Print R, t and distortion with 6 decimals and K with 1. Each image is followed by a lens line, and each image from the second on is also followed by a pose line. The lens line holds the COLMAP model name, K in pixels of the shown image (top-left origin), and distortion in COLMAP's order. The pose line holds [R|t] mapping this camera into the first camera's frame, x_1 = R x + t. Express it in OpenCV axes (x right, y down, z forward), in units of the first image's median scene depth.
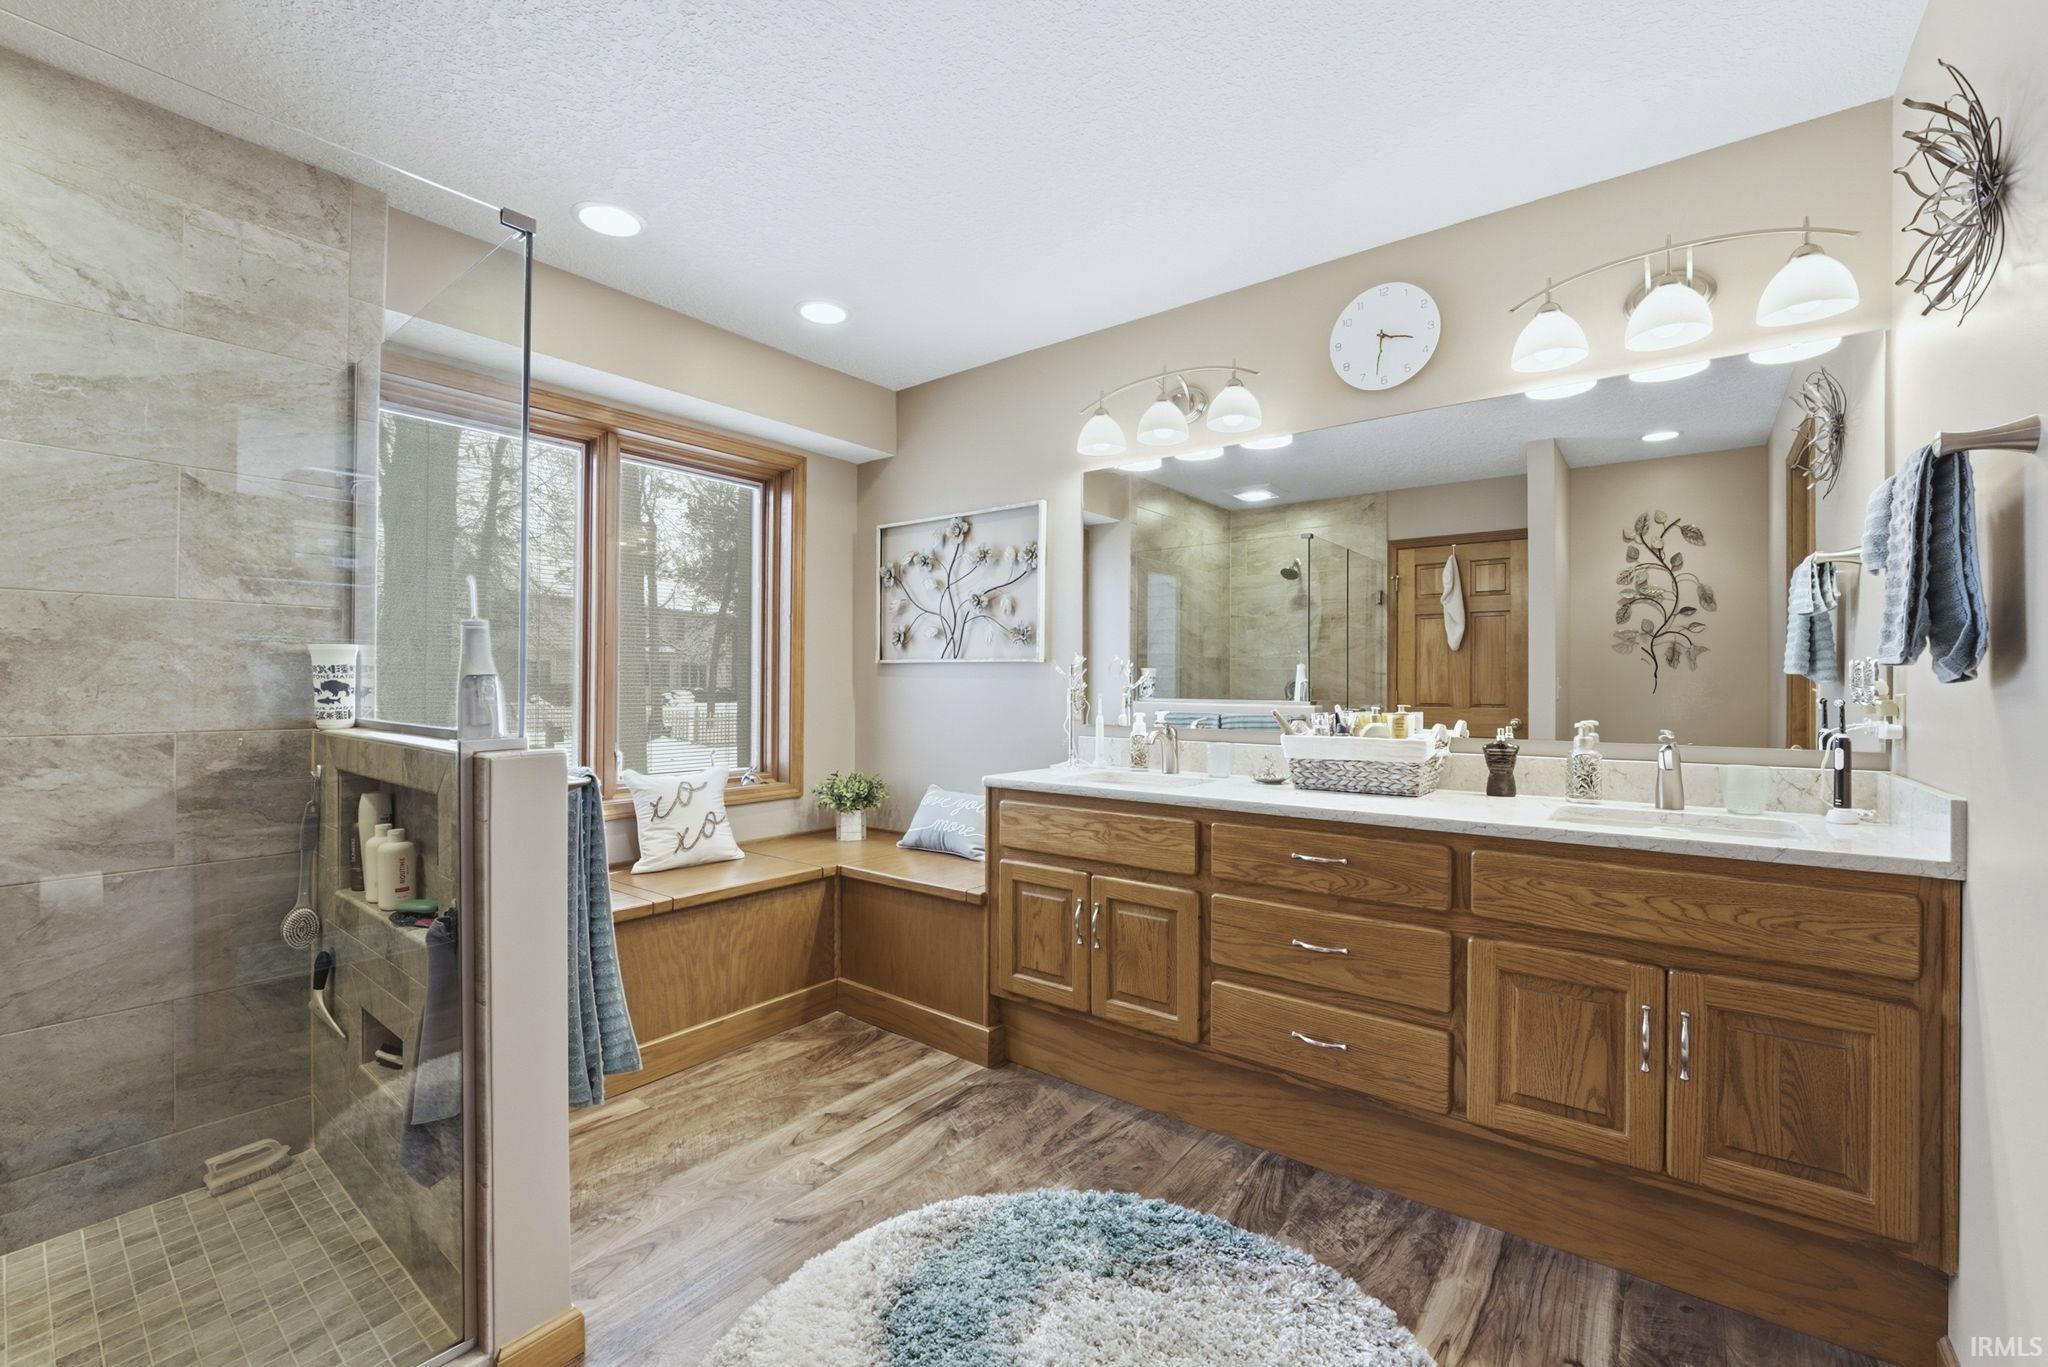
lens RADIAL K [[864.0, 0, 1045.2], [0, 864.0, 681.6], [0, 0, 1]] dist [-0.017525, 0.002435]
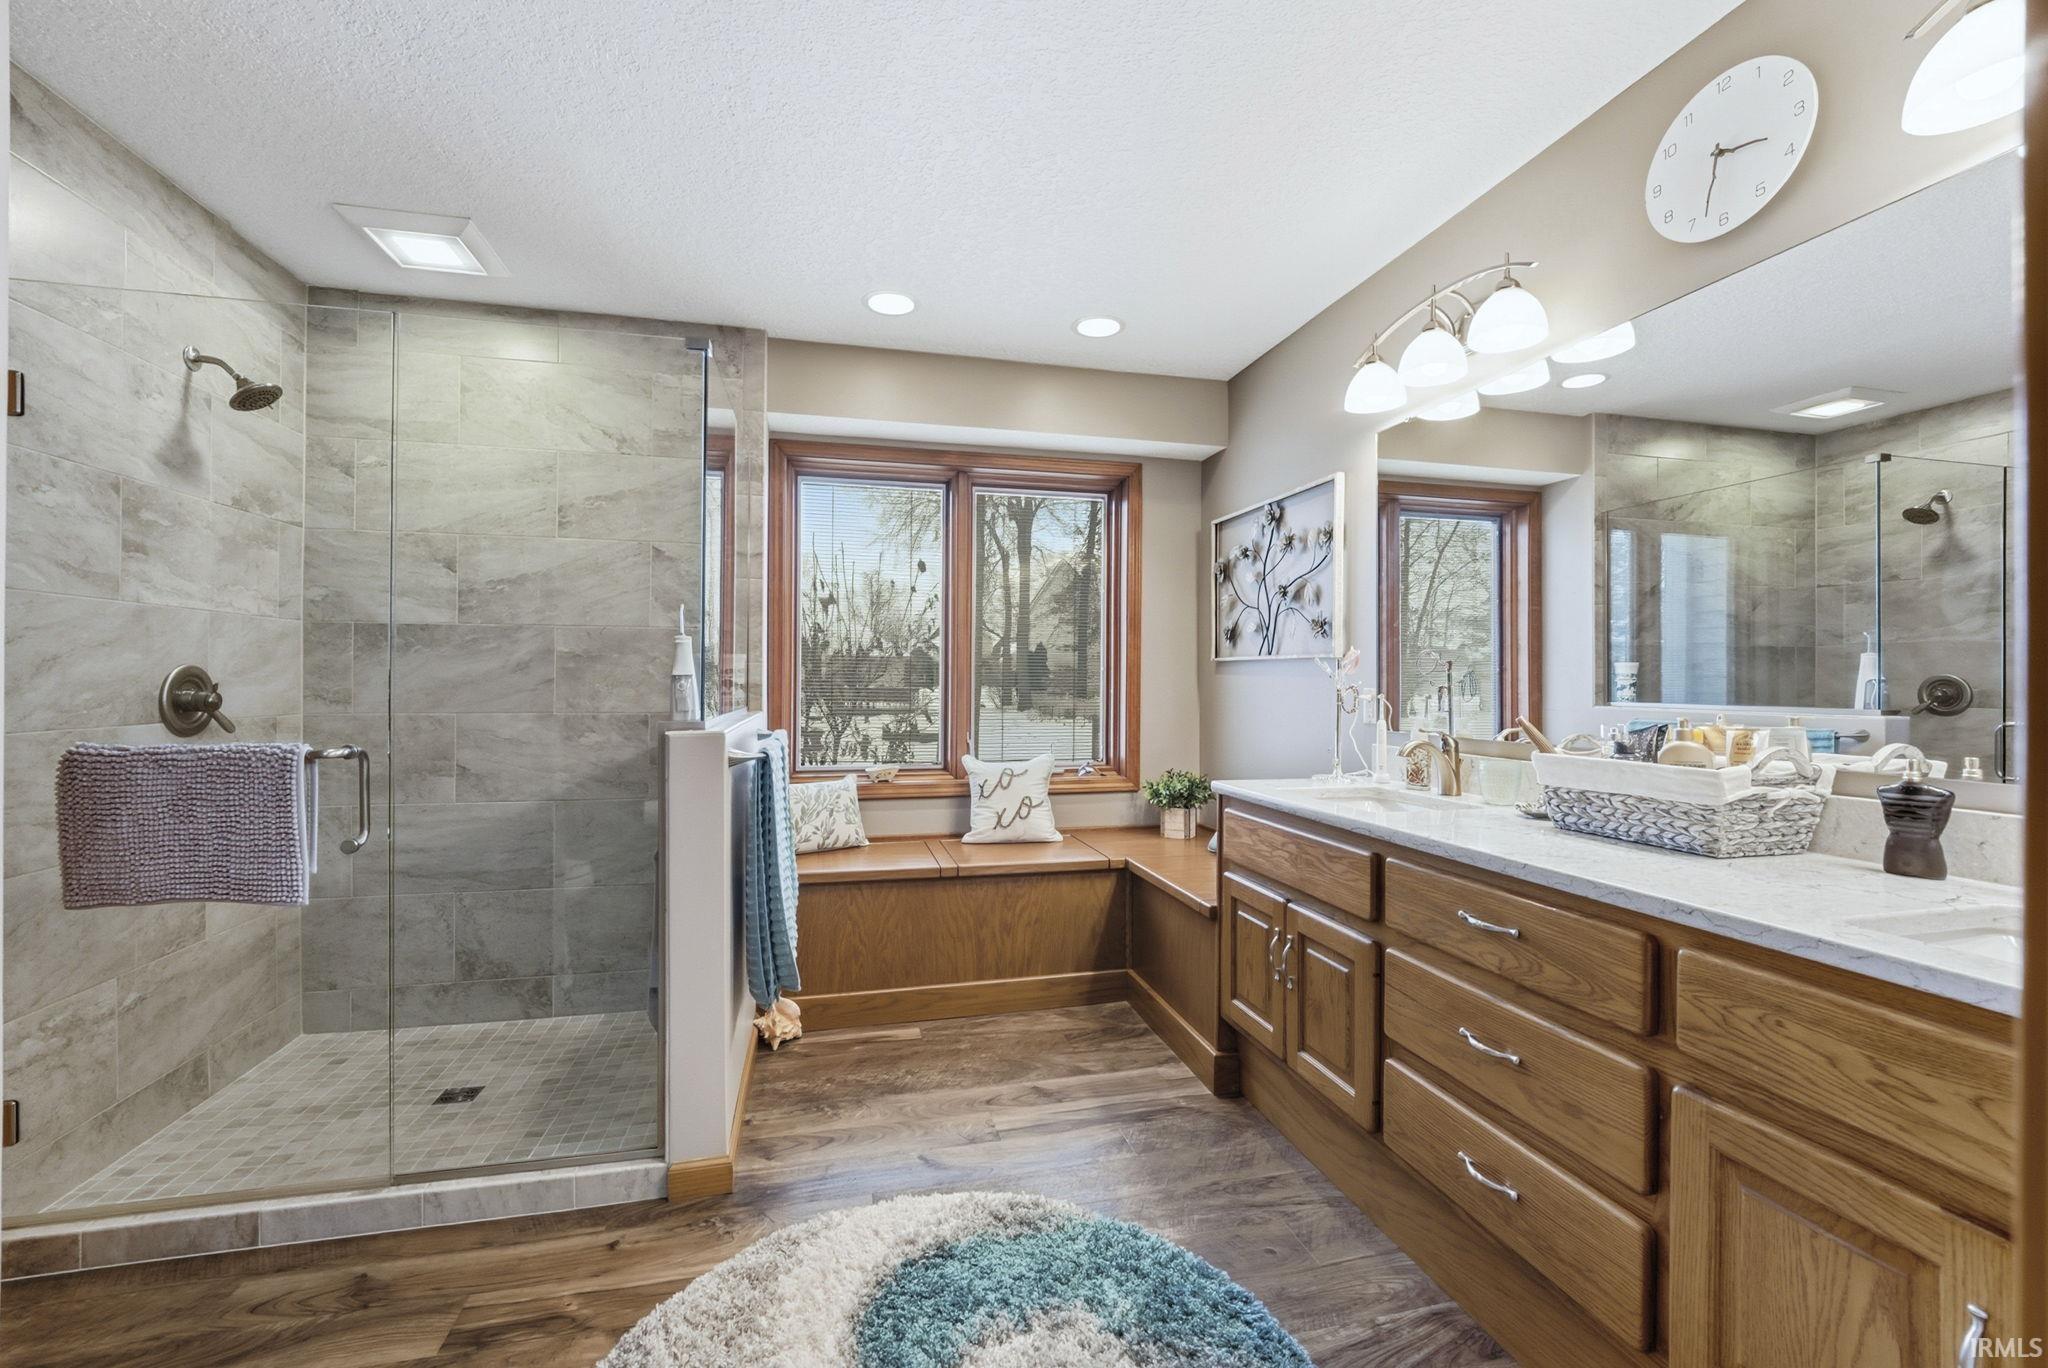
lens RADIAL K [[864.0, 0, 1034.7], [0, 864.0, 677.8], [0, 0, 1]] dist [-0.017525, 0.002435]
pose [[0.774026, -0.002616, -0.633148, 0.431785], [0.000627, 0.999994, -0.003366, 0.001031], [0.633153, 0.002208, 0.774024, 0.180293]]
